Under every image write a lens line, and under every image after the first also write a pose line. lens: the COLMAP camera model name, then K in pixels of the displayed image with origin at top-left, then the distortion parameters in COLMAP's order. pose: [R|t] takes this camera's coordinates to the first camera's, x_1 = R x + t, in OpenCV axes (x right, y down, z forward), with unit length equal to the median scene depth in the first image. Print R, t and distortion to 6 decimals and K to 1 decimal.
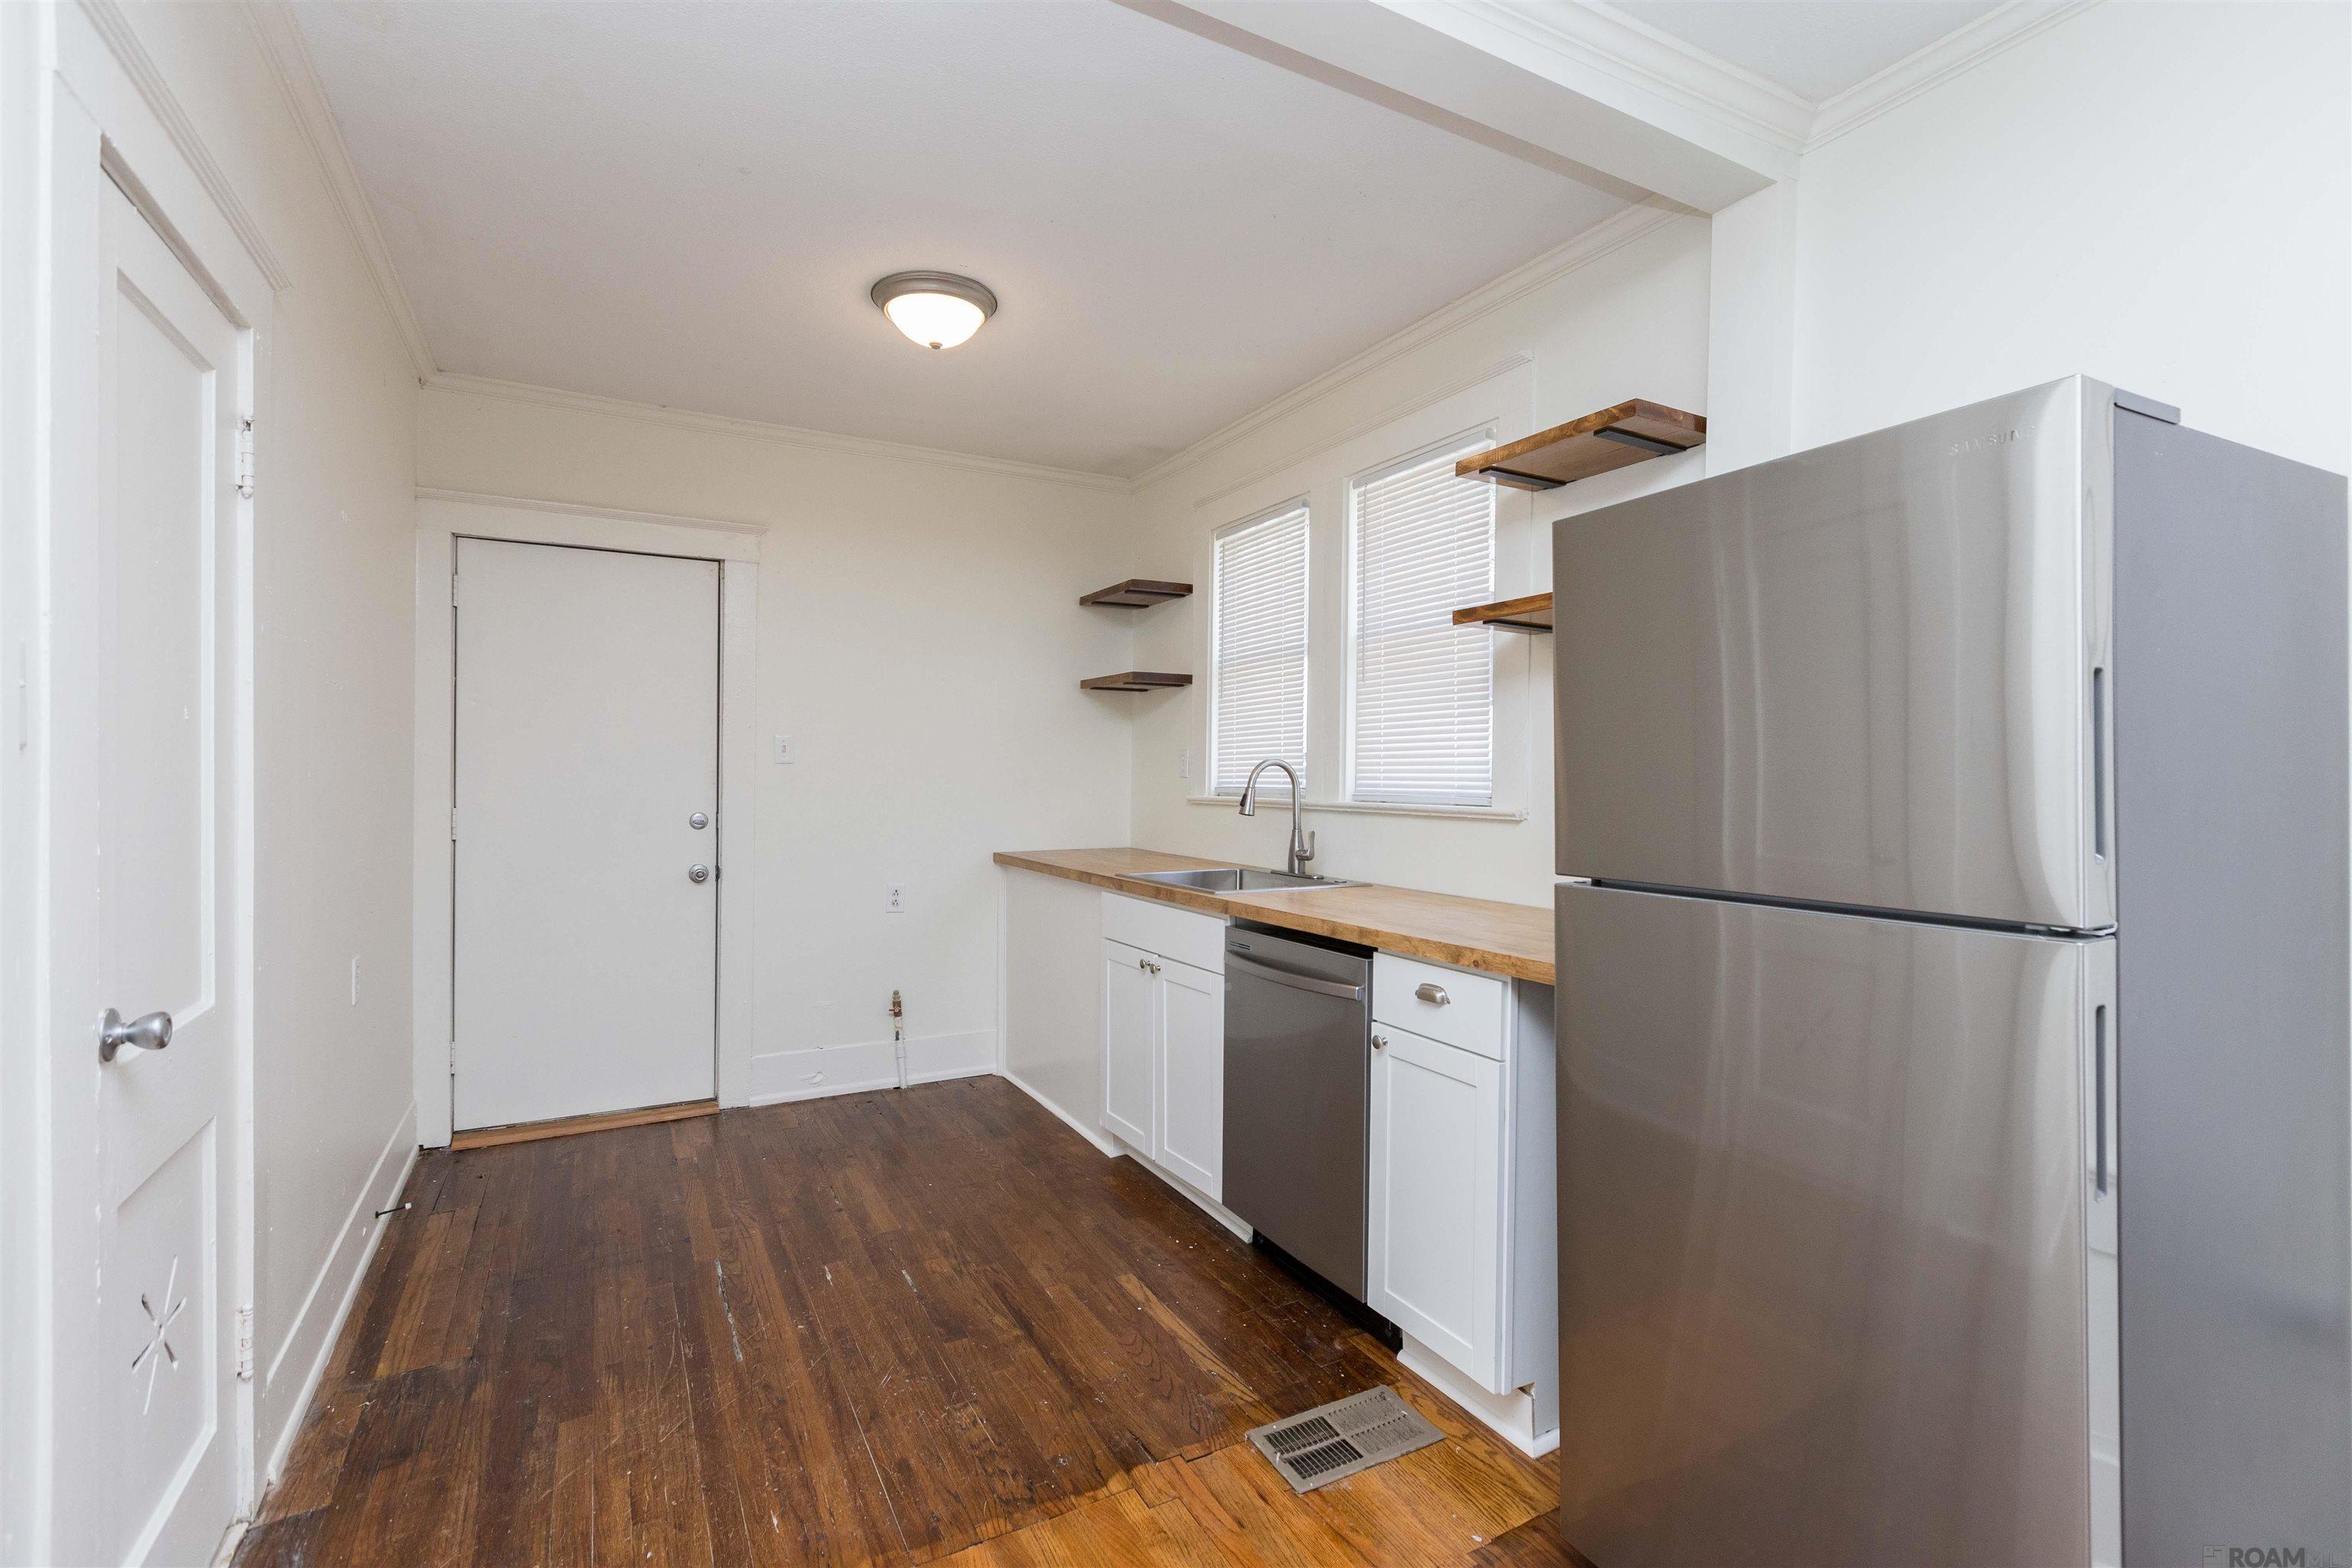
lens RADIAL K [[1060.1, 0, 1184.1], [0, 1060.1, 773.2], [0, 0, 1]] dist [0.002327, 0.000217]
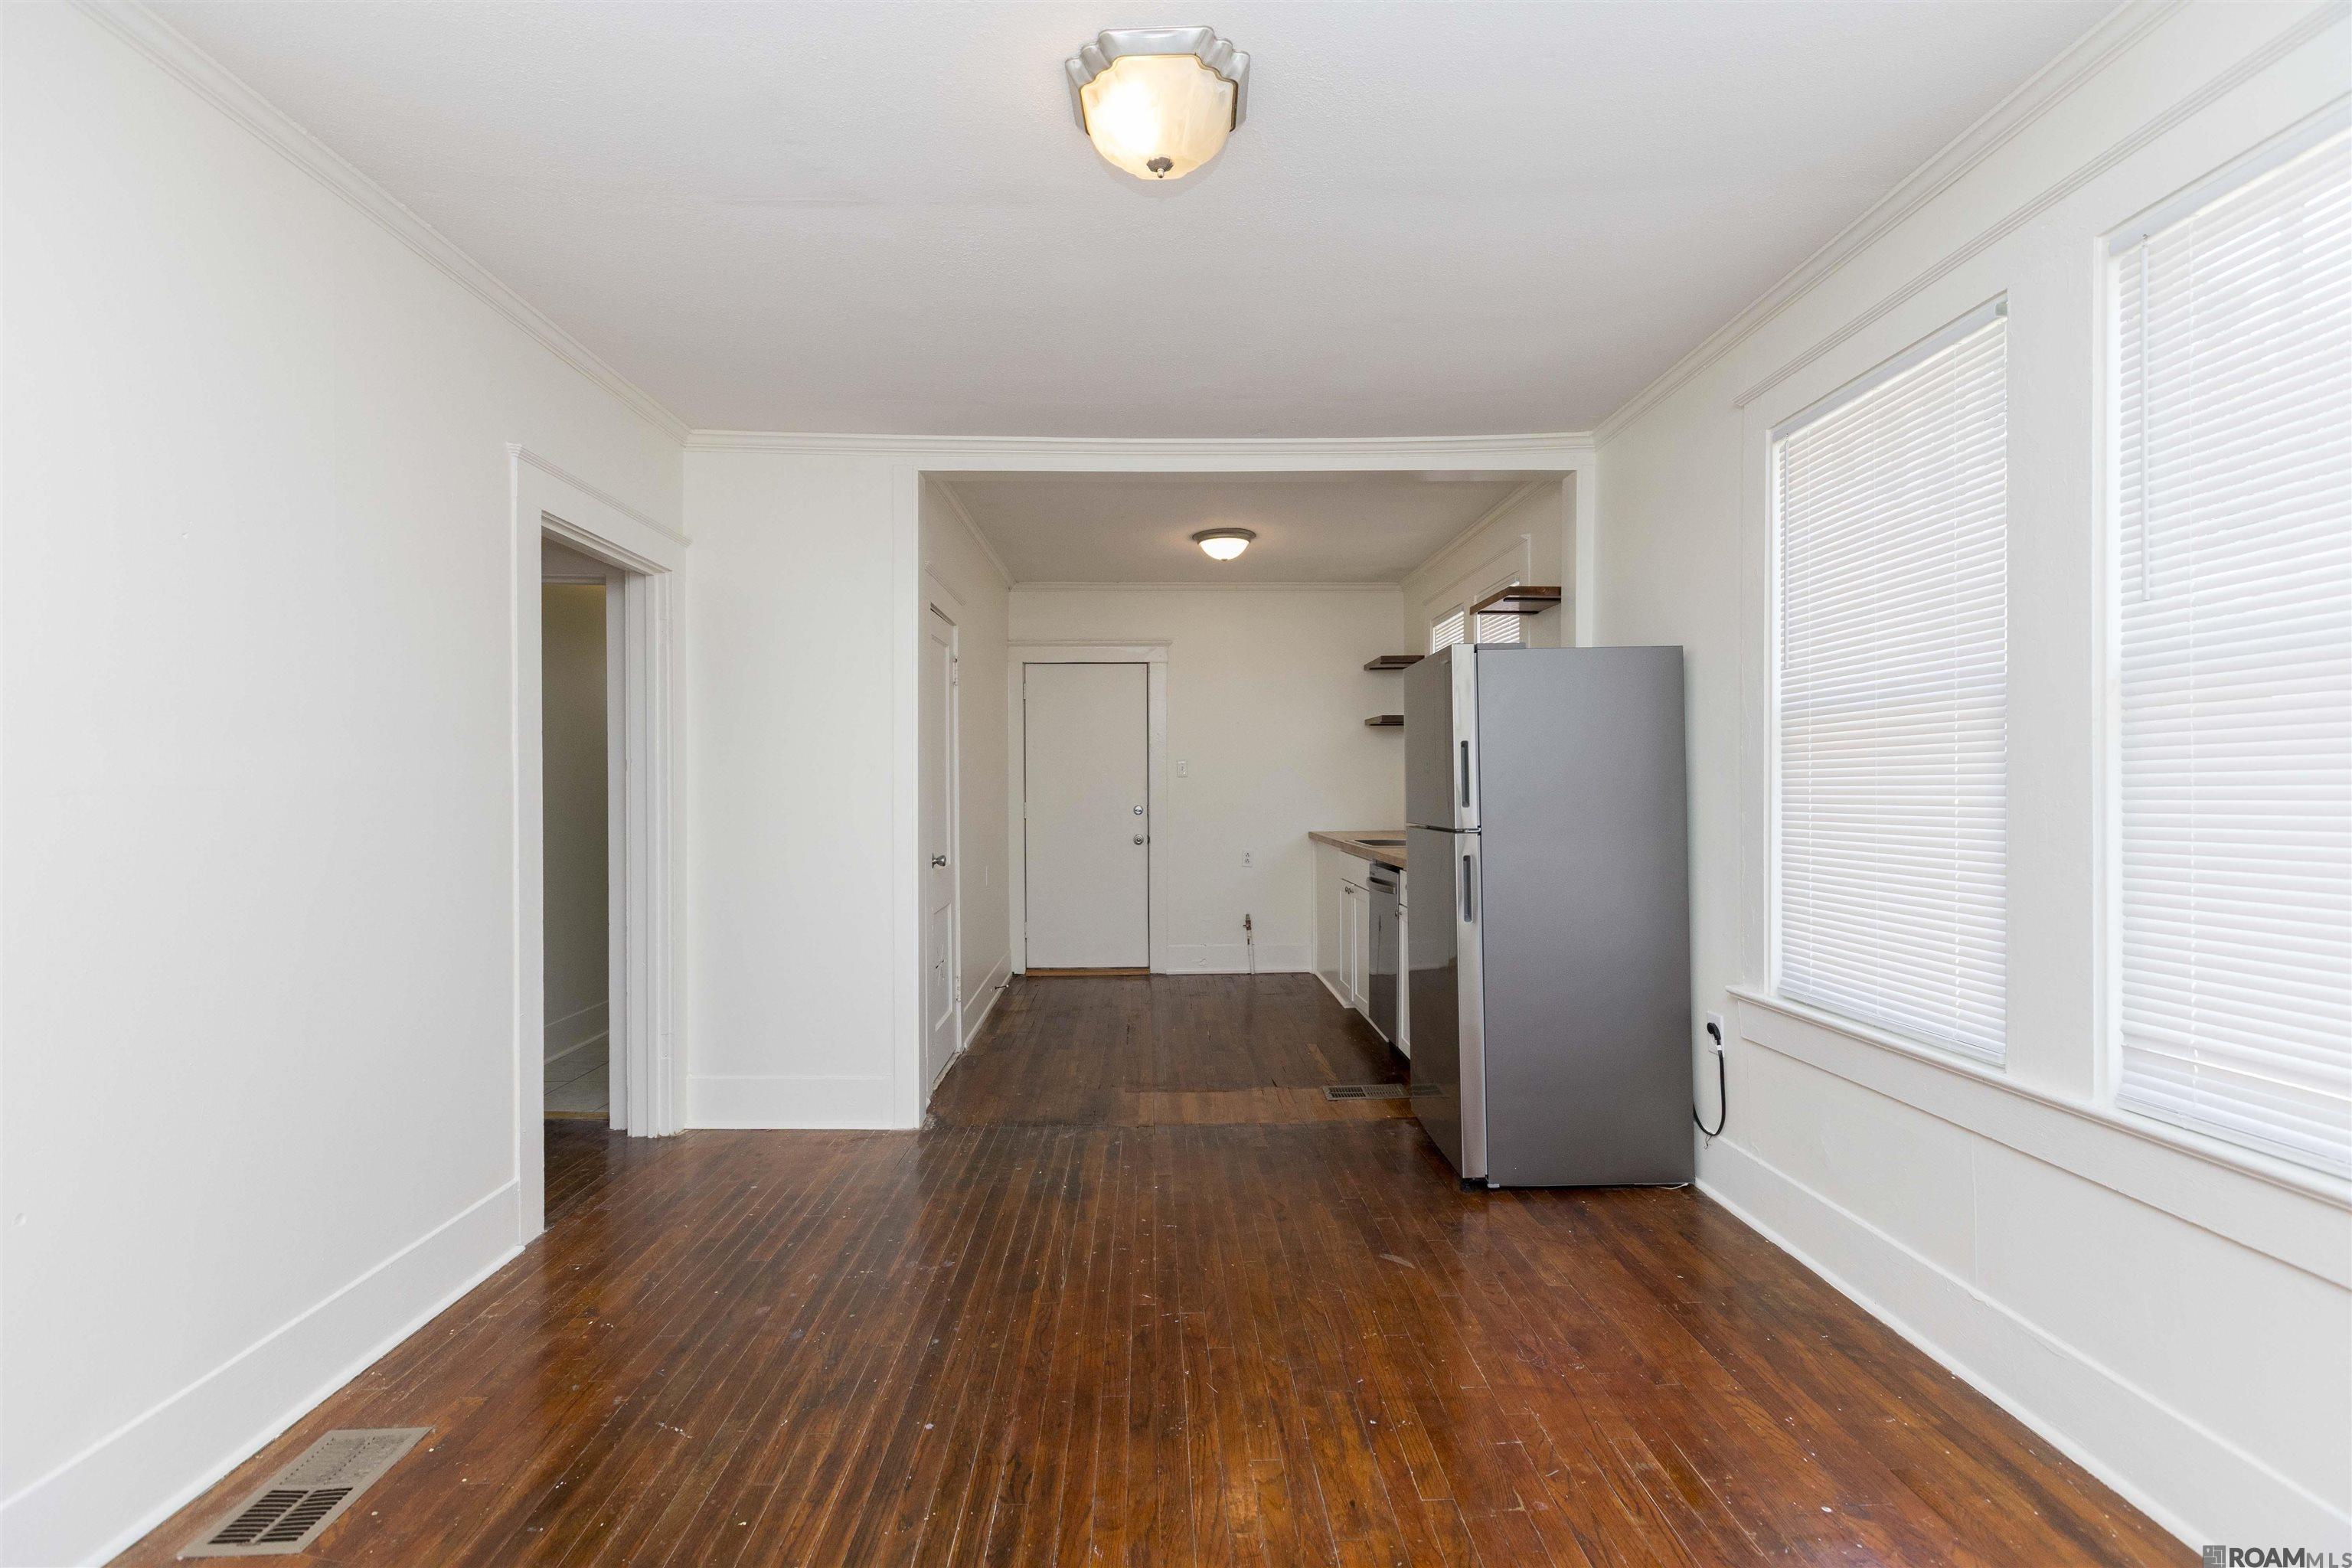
lens RADIAL K [[1056.5, 0, 1146.6], [0, 1056.5, 777.8], [0, 0, 1]] dist [0.000689, -0.000145]
pose [[0.875734, -0.011989, -0.482645, 0.485392], [0.009349, 0.999925, -0.007875, 0.006029], [0.482703, 0.002384, 0.875781, -0.646795]]
